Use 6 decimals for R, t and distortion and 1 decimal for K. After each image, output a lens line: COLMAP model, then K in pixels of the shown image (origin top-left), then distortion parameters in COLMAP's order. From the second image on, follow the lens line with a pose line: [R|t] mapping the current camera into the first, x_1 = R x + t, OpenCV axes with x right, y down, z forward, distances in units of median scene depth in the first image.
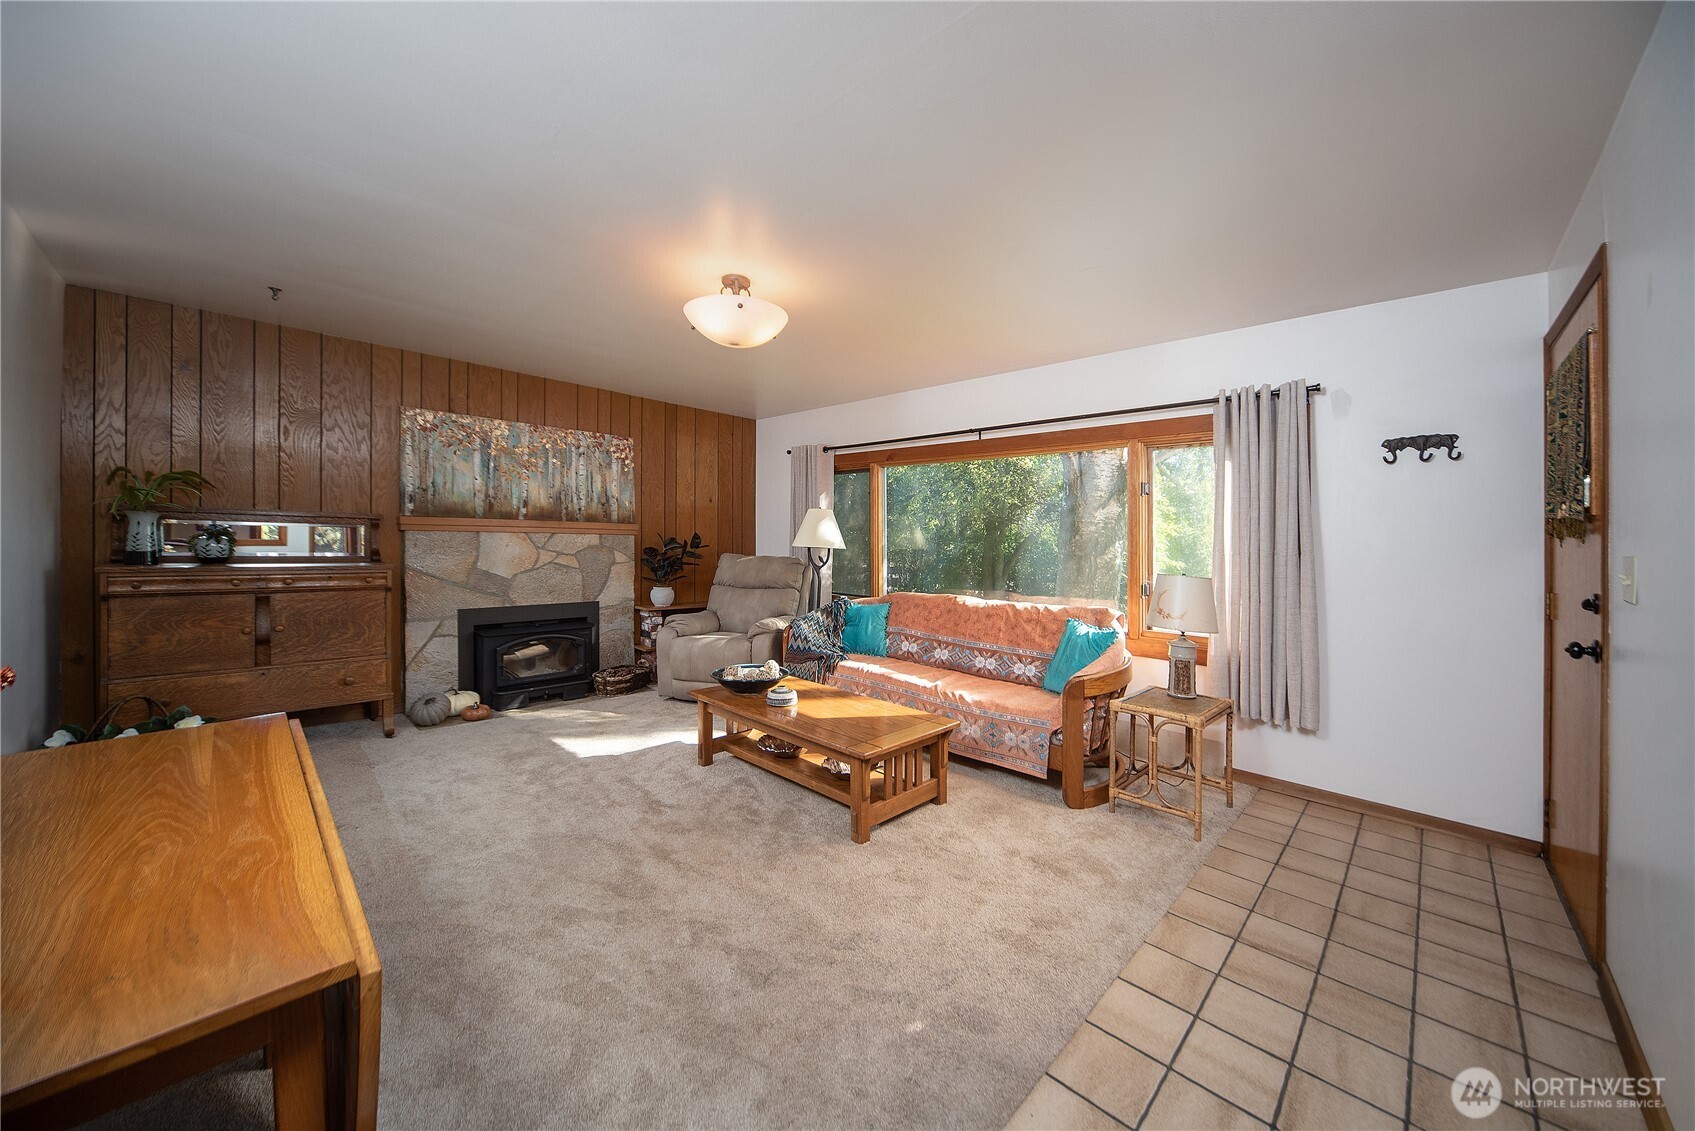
lens RADIAL K [[618.5, 0, 863.0], [0, 618.5, 557.9], [0, 0, 1]] dist [-0.015110, 0.000643]
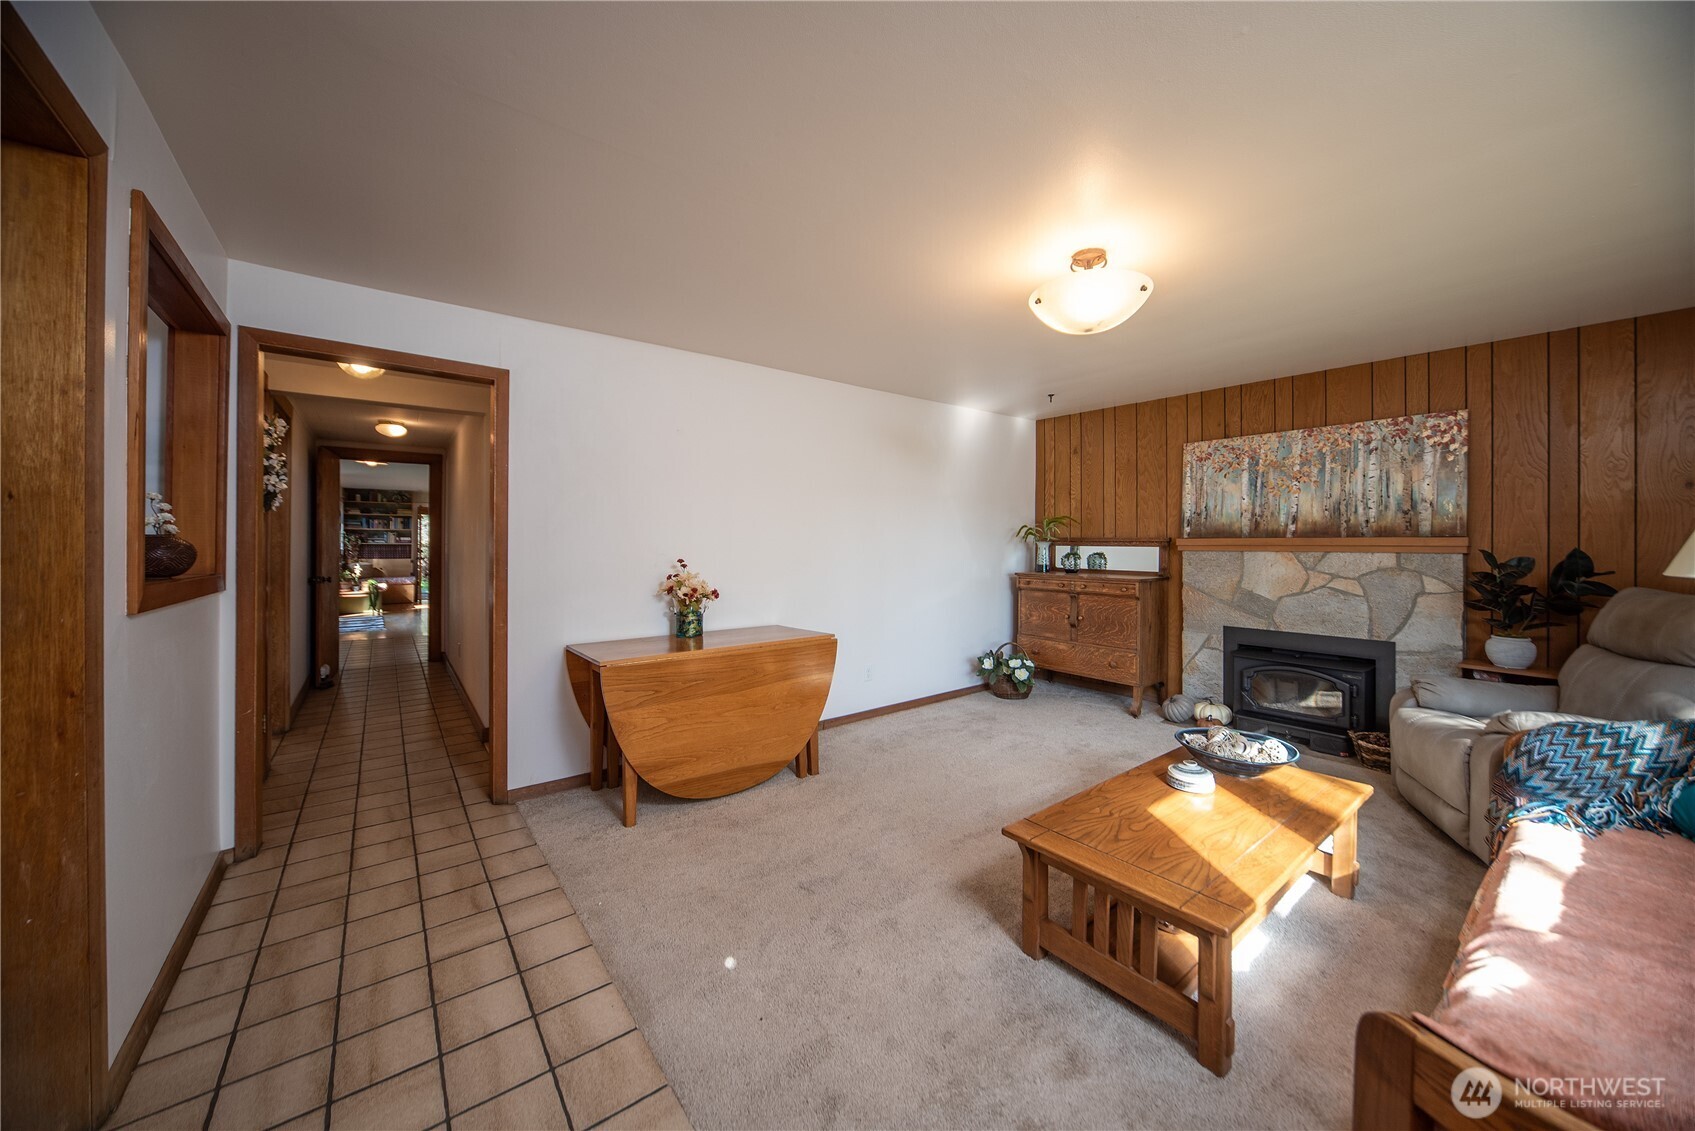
lens RADIAL K [[618.5, 0, 851.9], [0, 618.5, 569.5], [0, 0, 1]] dist [-0.015110, 0.000643]
pose [[-0.171550, 0.019237, -0.984988, 0.468646], [-0.034760, 0.999069, 0.025566, -0.016240], [0.984562, 0.038624, -0.170722, 0.542043]]
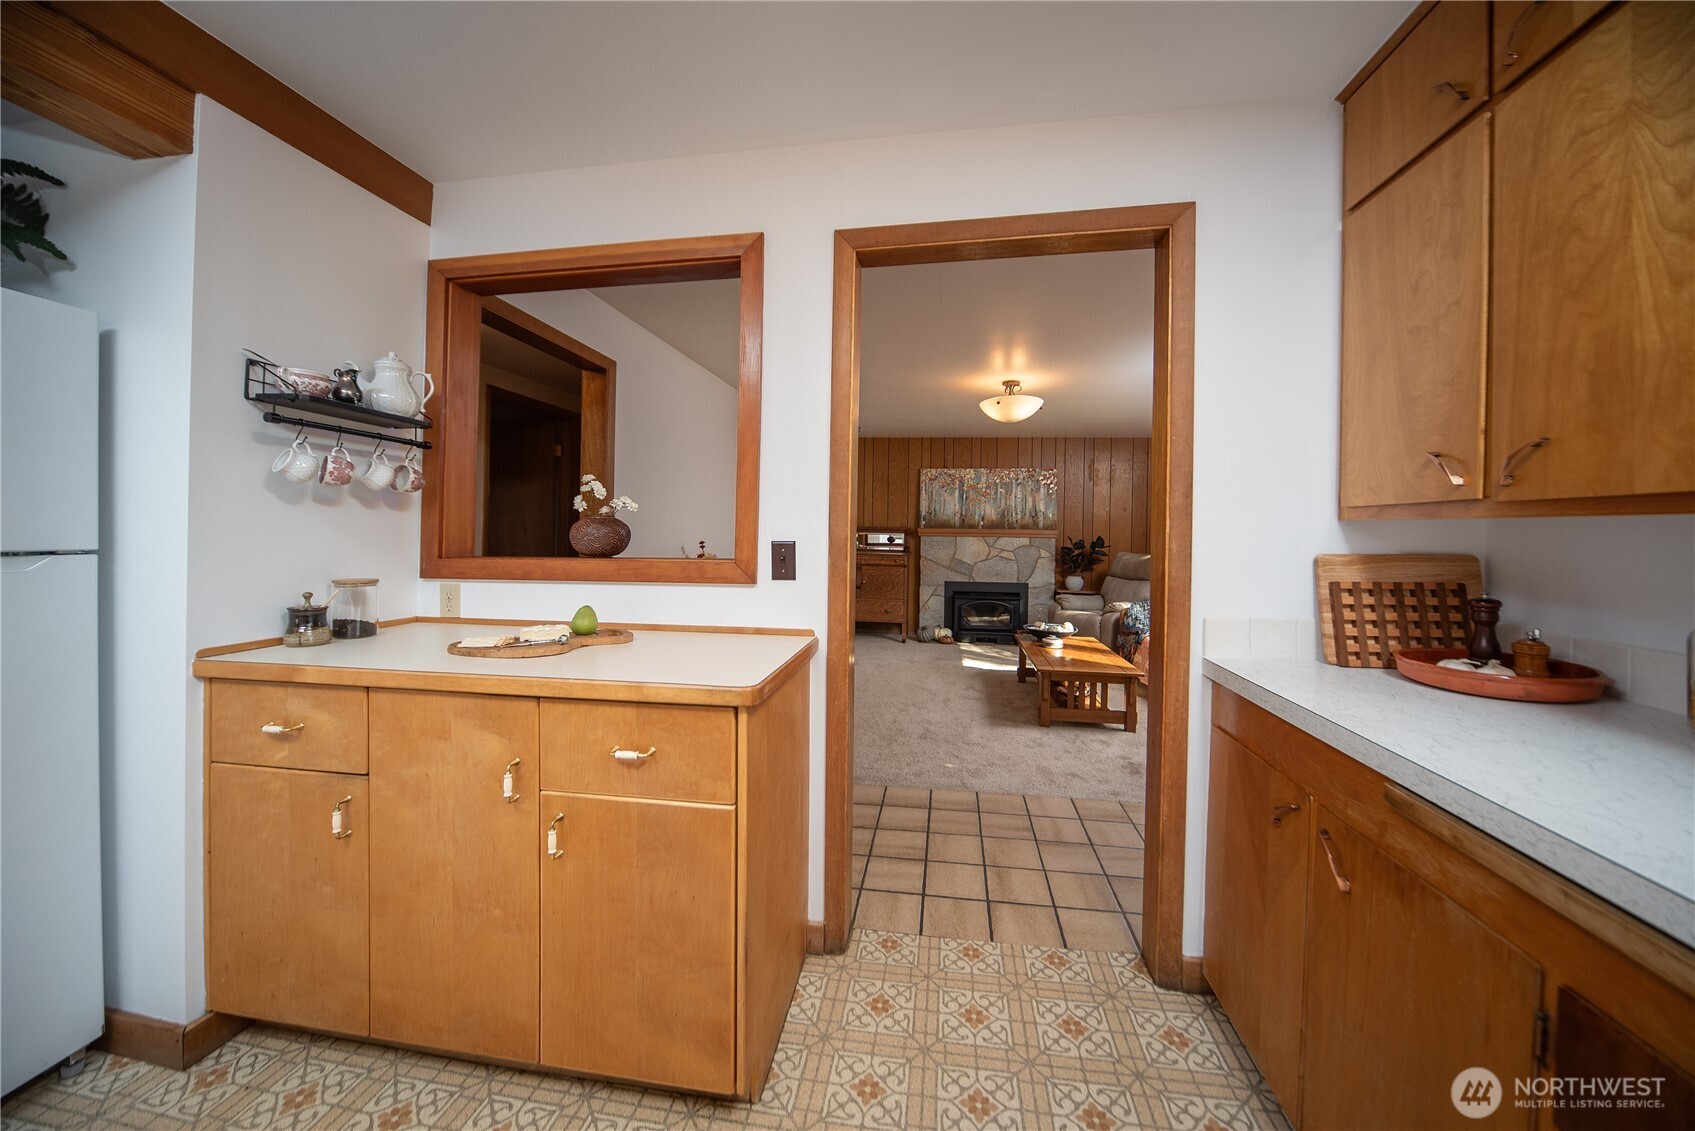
lens RADIAL K [[618.5, 0, 847.6], [0, 618.5, 567.4], [0, 0, 1]] dist [-0.015110, 0.000643]
pose [[0.553801, 0.033670, -0.831968, 0.629391], [-0.027762, 0.999373, 0.021965, 0.013783], [0.832186, 0.010932, 0.554389, -0.194975]]
